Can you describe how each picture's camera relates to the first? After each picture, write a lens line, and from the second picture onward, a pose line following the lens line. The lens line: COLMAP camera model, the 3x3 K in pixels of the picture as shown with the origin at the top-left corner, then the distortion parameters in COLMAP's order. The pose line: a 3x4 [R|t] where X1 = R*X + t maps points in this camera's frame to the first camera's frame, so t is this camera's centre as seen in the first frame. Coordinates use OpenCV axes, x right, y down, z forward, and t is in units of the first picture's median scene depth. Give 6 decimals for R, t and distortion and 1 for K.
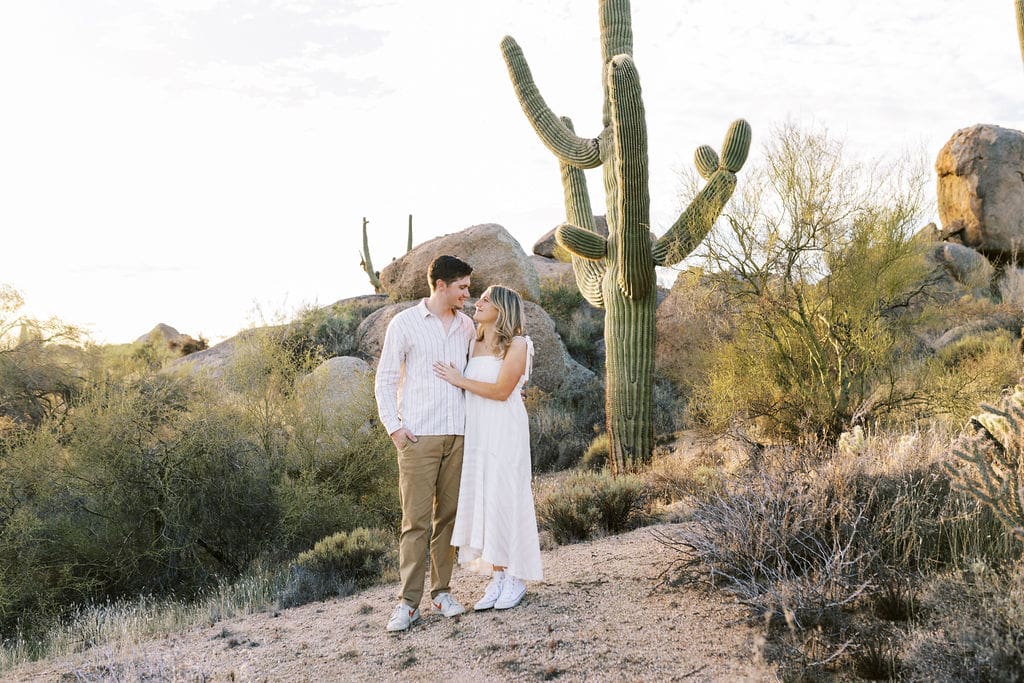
lens RADIAL K [[952.8, 0, 512.0], [0, 952.8, 341.5], [0, 0, 1]] dist [0.003625, 0.007122]
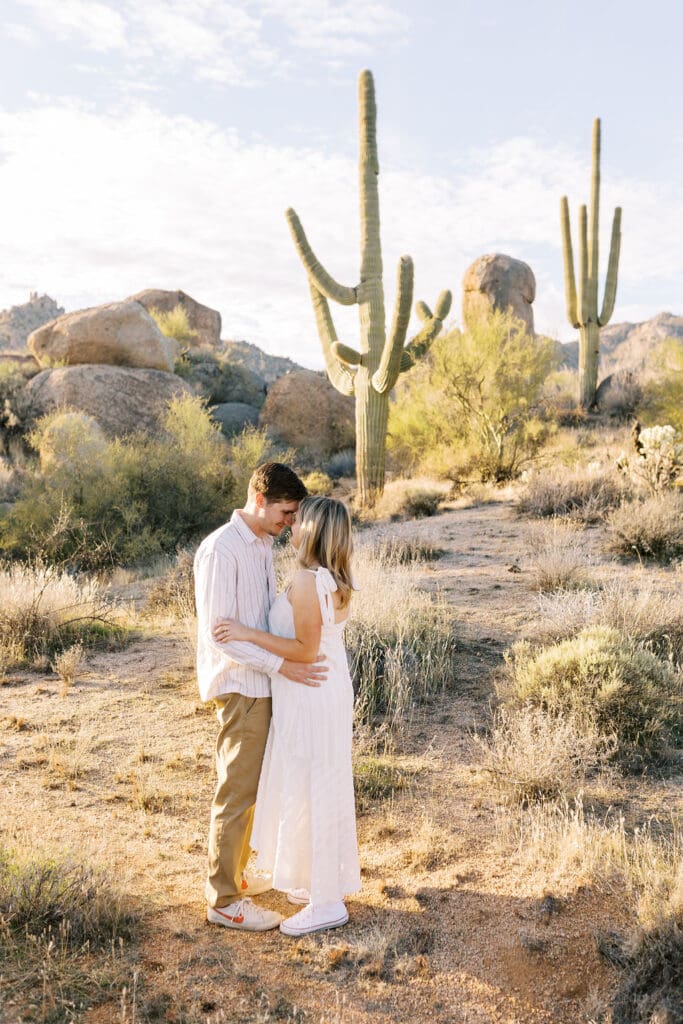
lens RADIAL K [[982.6, 0, 341.5], [0, 982.6, 512.0], [0, 0, 1]] dist [-0.000253, 0.002228]
pose [[0.933092, 0.017088, 0.359232, -0.241844], [-0.055304, 0.993807, 0.096376, 0.000271], [-0.355360, -0.109794, 0.928259, -0.258474]]
